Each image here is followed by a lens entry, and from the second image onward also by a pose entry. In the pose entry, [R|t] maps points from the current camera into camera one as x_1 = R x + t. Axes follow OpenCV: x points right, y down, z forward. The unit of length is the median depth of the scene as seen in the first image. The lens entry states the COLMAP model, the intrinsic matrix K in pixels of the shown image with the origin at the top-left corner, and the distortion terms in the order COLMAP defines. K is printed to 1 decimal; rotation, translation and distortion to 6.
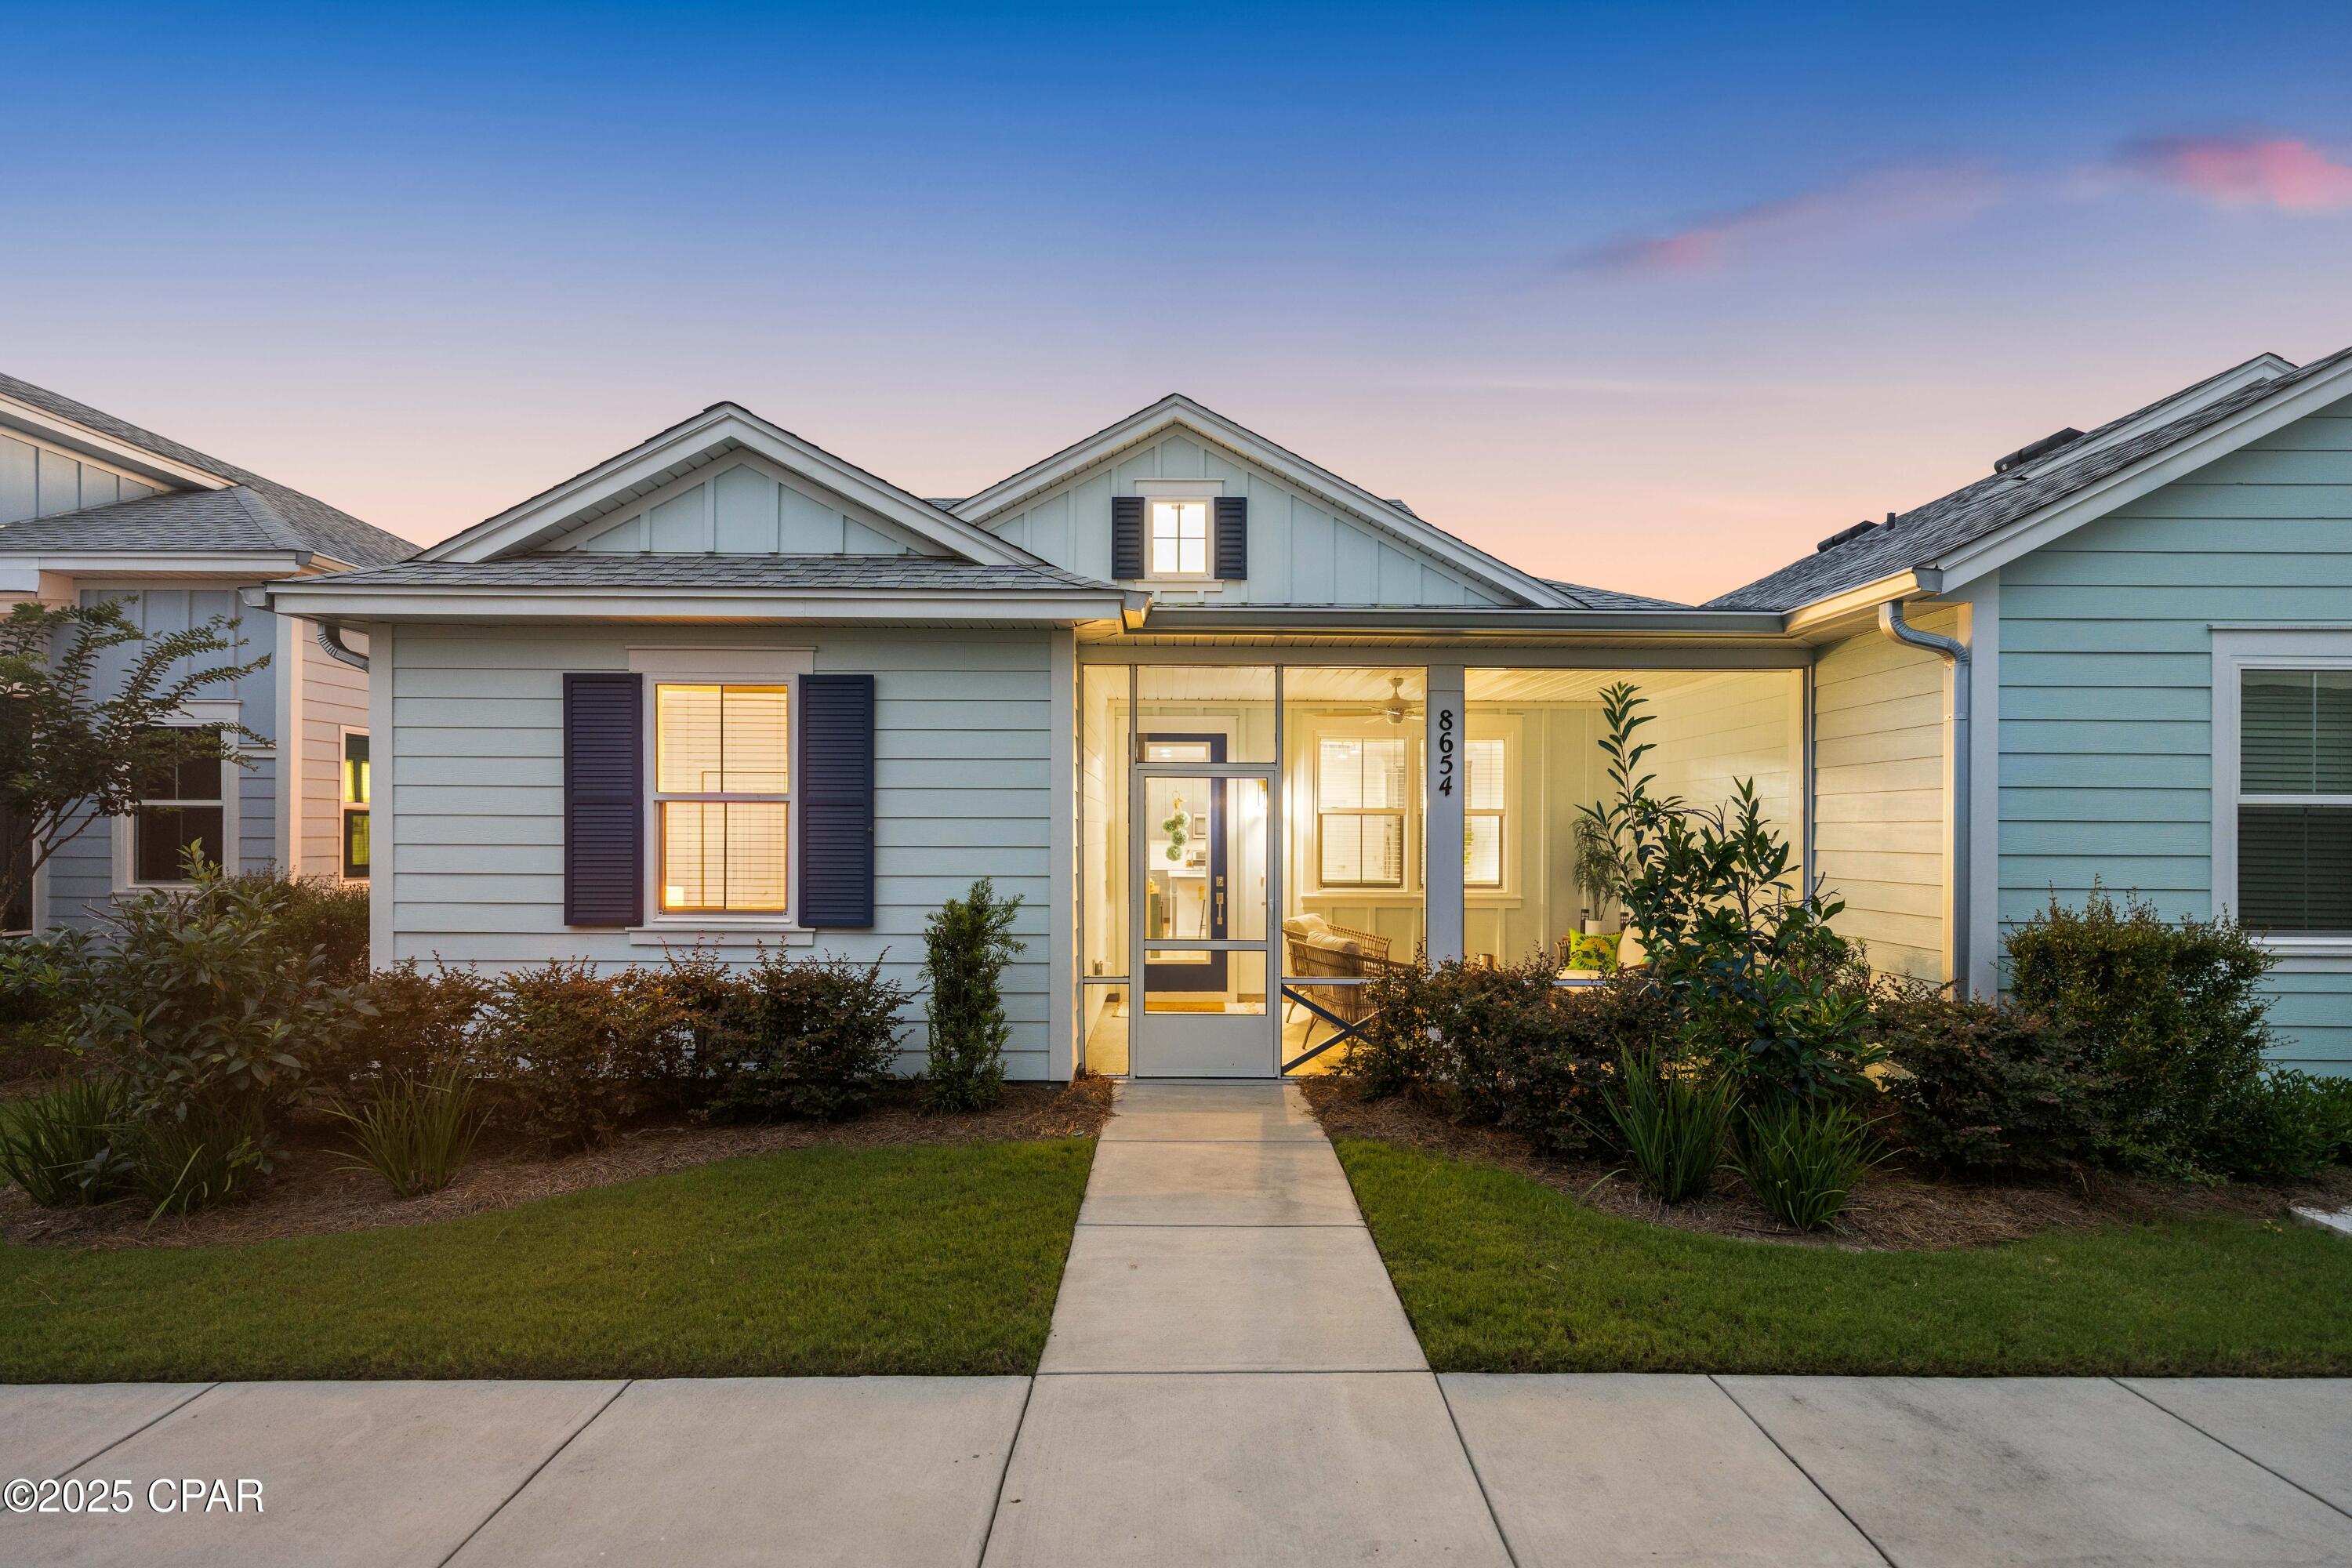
lens RADIAL K [[1100.2, 0, 1170.4], [0, 1100.2, 821.1], [0, 0, 1]] dist [0.001620, -0.001123]
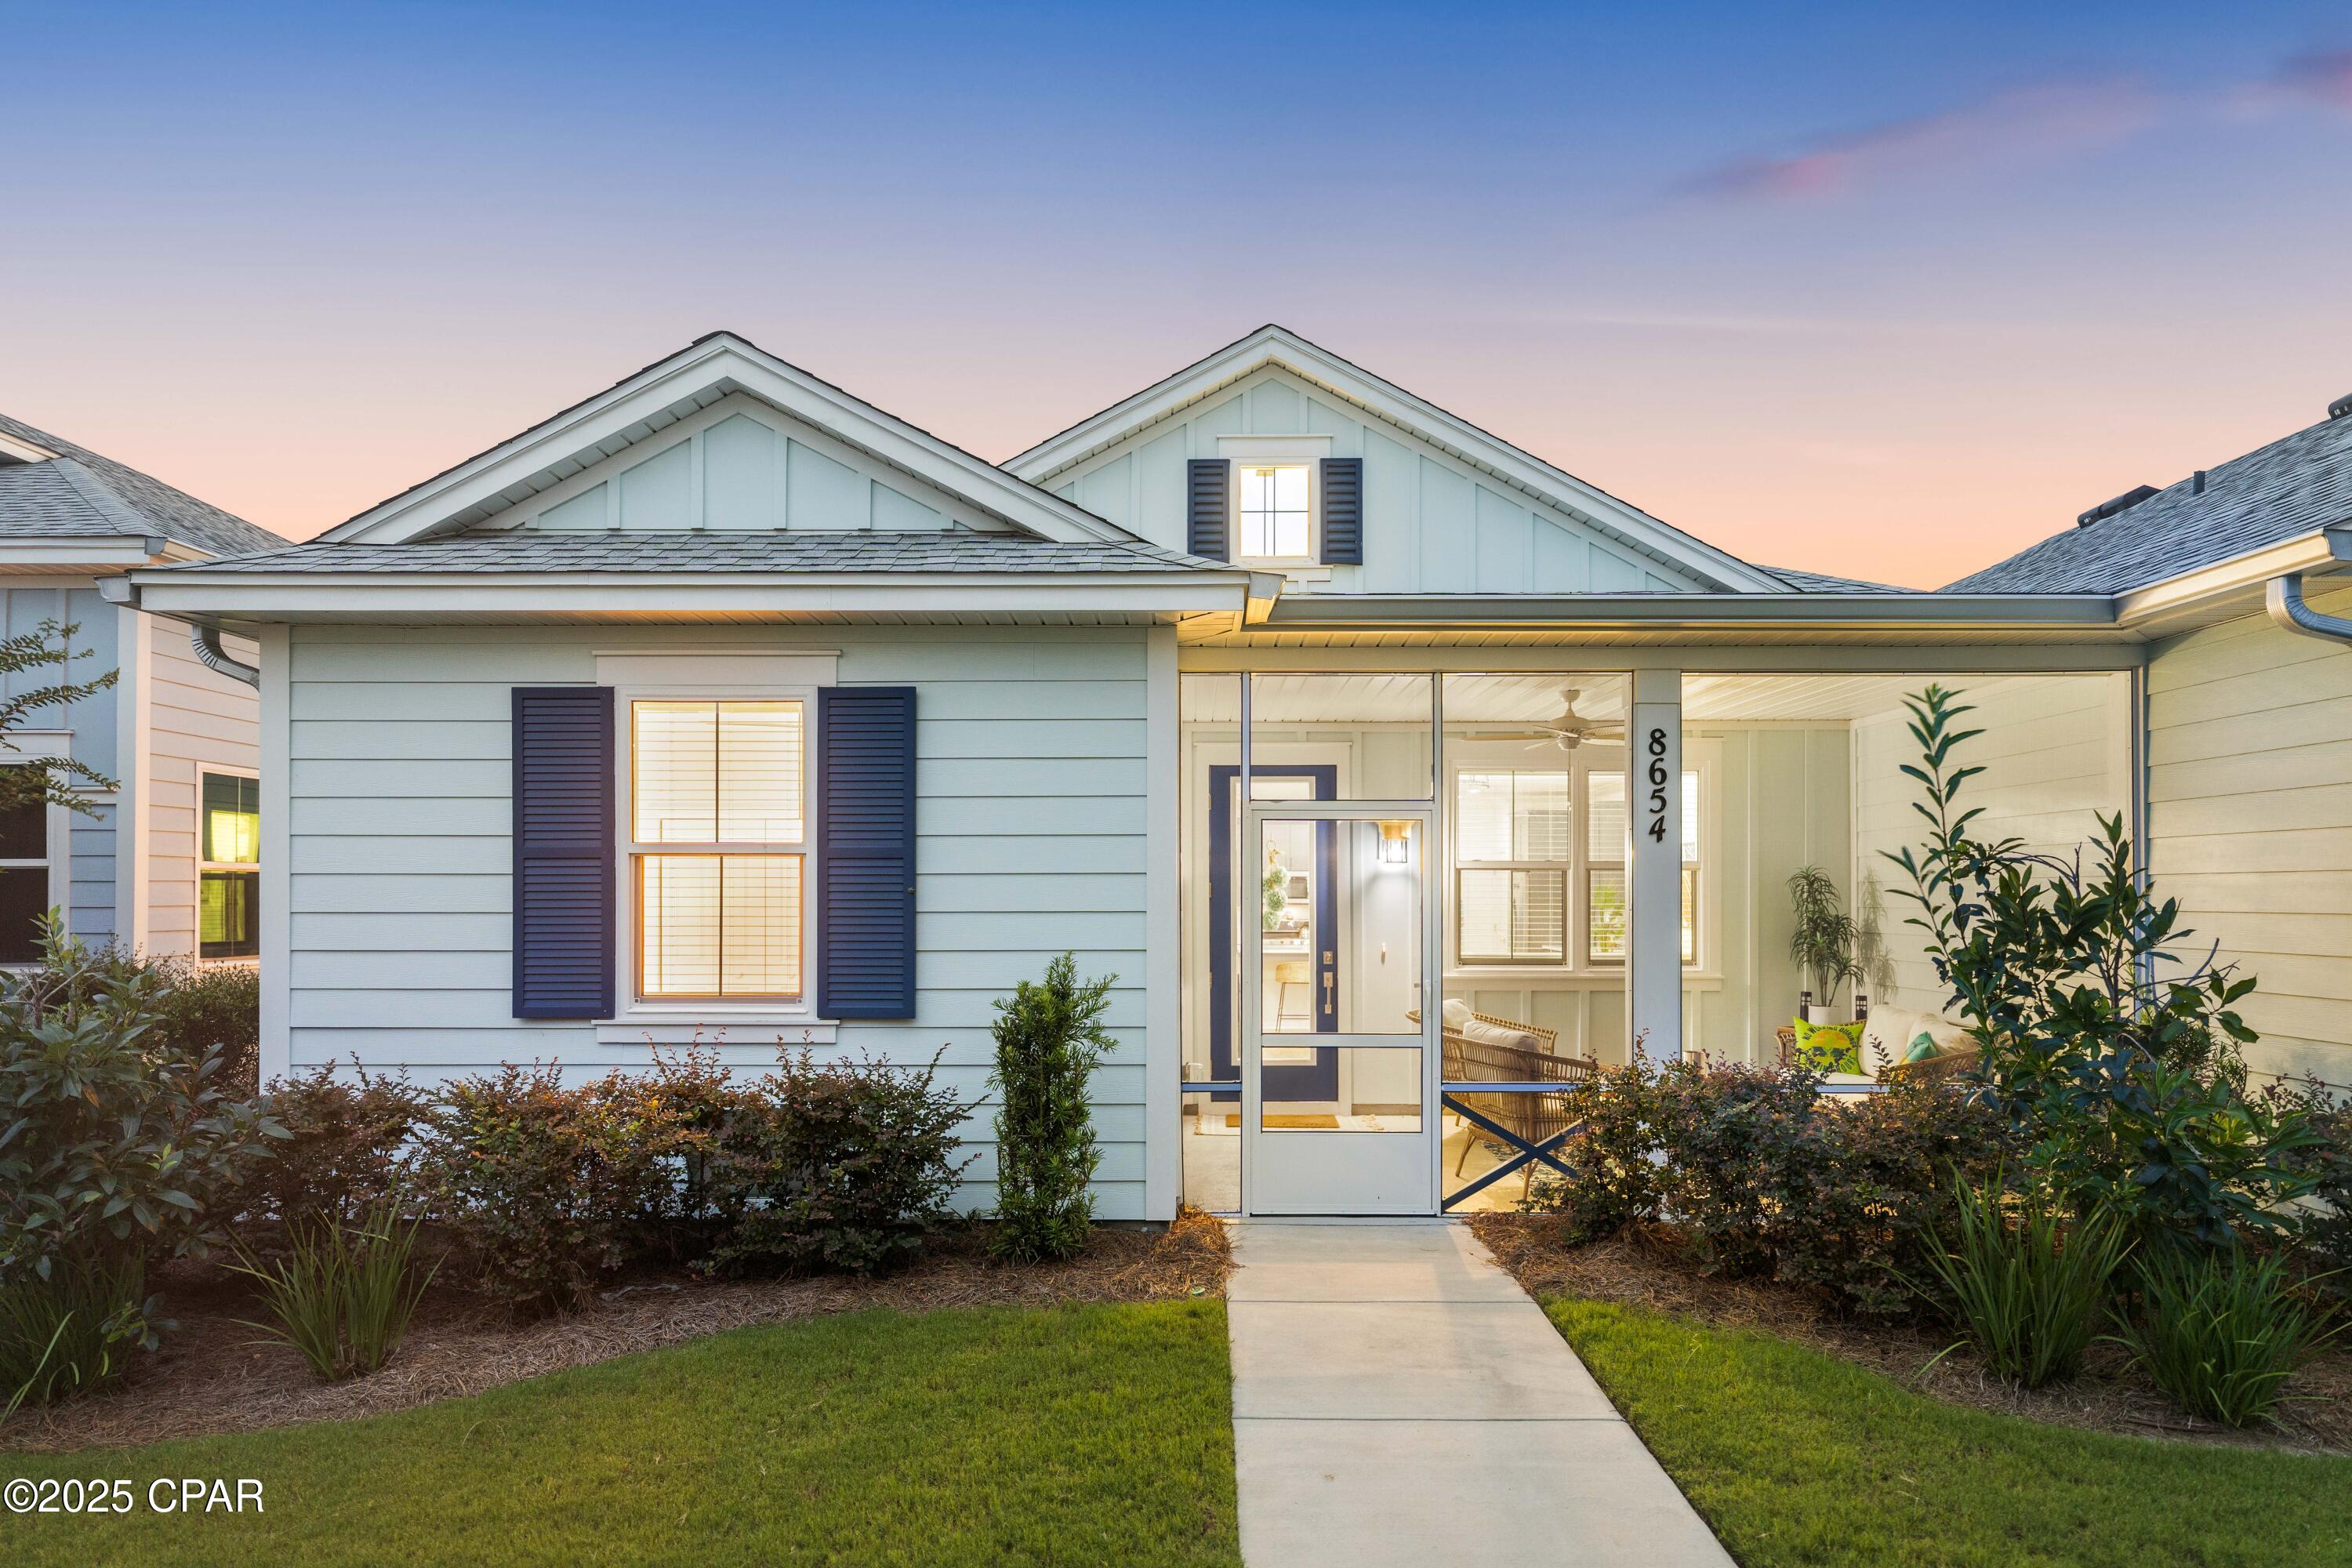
lens RADIAL K [[1394.3, 0, 1174.5], [0, 1394.3, 871.8], [0, 0, 1]] dist [0.004522, -0.001081]
pose [[0.999880, -0.005837, -0.014365, -0.080256], [0.005713, 0.999946, -0.008634, 0.004619], [0.014414, 0.008551, 0.999860, 0.040423]]
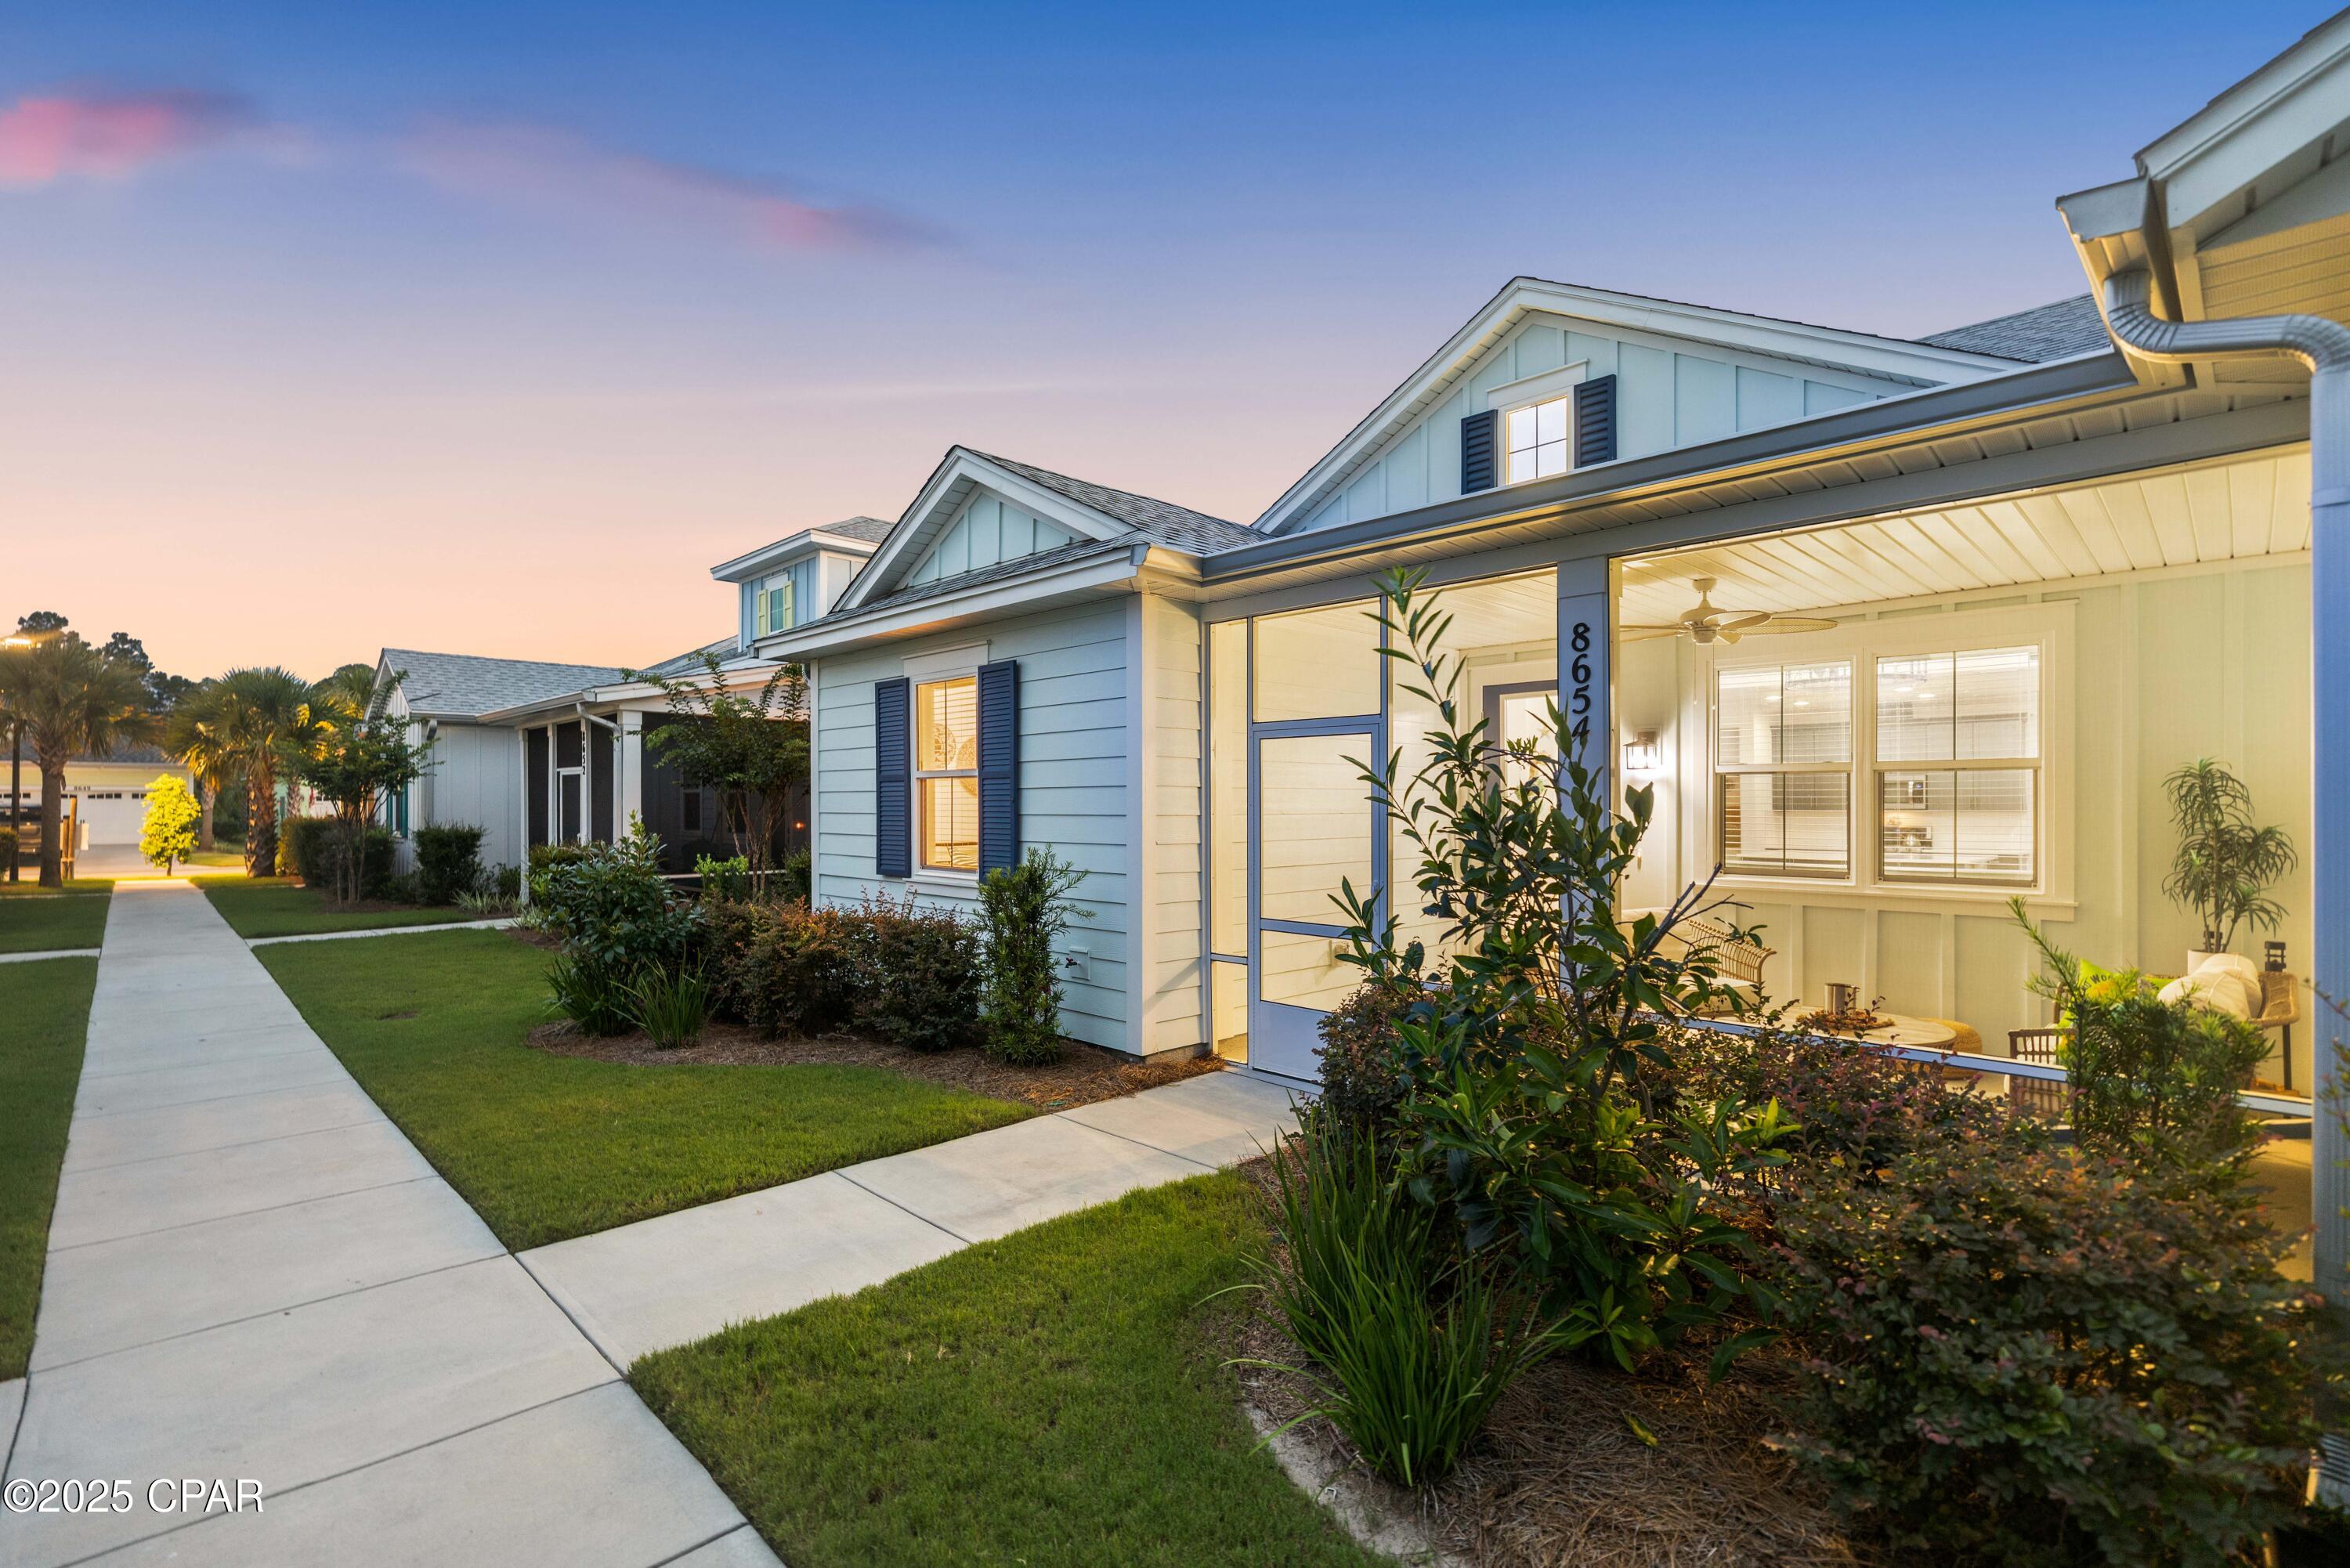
lens RADIAL K [[1087.1, 0, 1175.0], [0, 1087.1, 784.0], [0, 0, 1]] dist [0.000715, -0.000251]
pose [[0.685459, -0.019683, -0.727845, 0.673177], [0.013316, 0.999806, -0.014497, 0.010559], [0.727990, 0.000246, 0.685588, 0.385913]]
